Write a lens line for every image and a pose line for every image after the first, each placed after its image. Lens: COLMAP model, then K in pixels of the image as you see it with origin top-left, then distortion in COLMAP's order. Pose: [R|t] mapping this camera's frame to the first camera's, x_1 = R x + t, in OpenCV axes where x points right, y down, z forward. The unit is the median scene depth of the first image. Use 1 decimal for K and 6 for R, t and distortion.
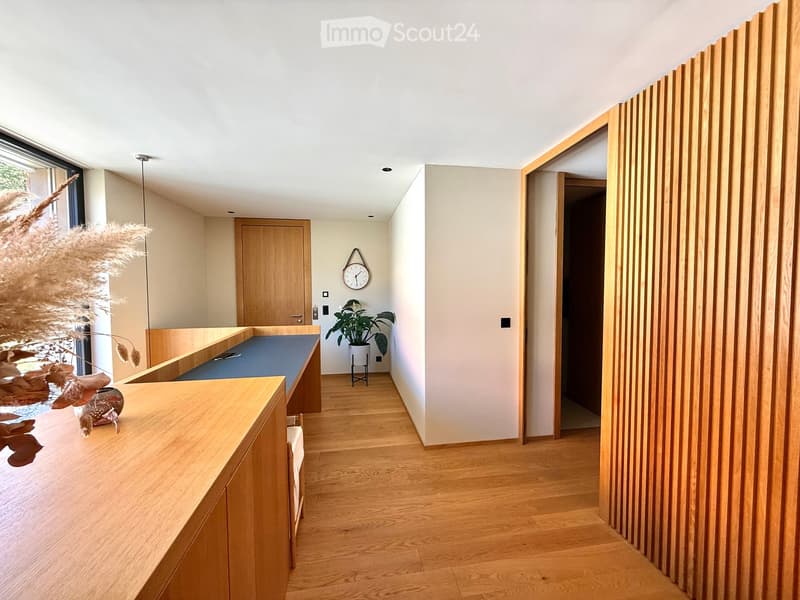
lens RADIAL K [[323.4, 0, 400.2], [0, 323.4, 302.3], [0, 0, 1]] dist [0.001813, -0.000128]
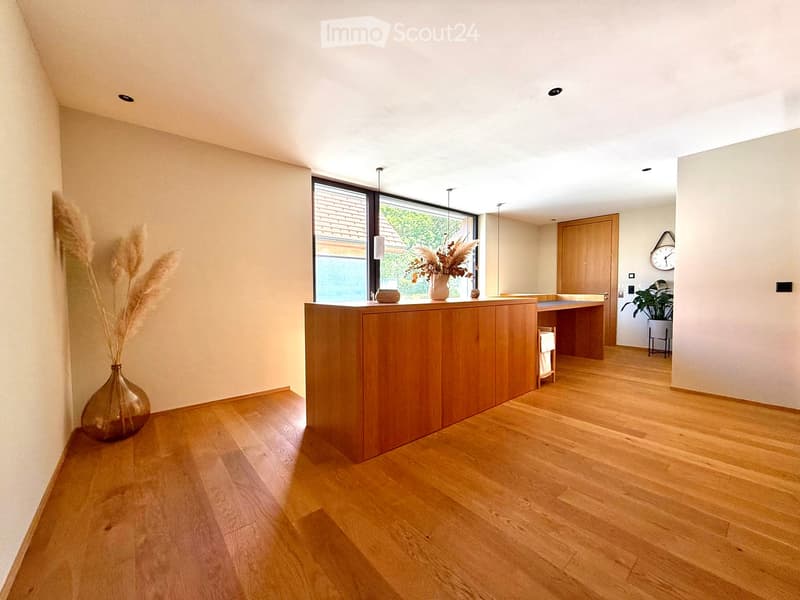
lens RADIAL K [[323.4, 0, 401.2], [0, 323.4, 304.7], [0, 0, 1]] dist [0.001813, -0.000128]
pose [[0.526287, 0.040518, -0.849341, 0.336019], [-0.033413, 0.999078, 0.026957, 0.078479], [0.849650, 0.014192, 0.527155, -0.310246]]
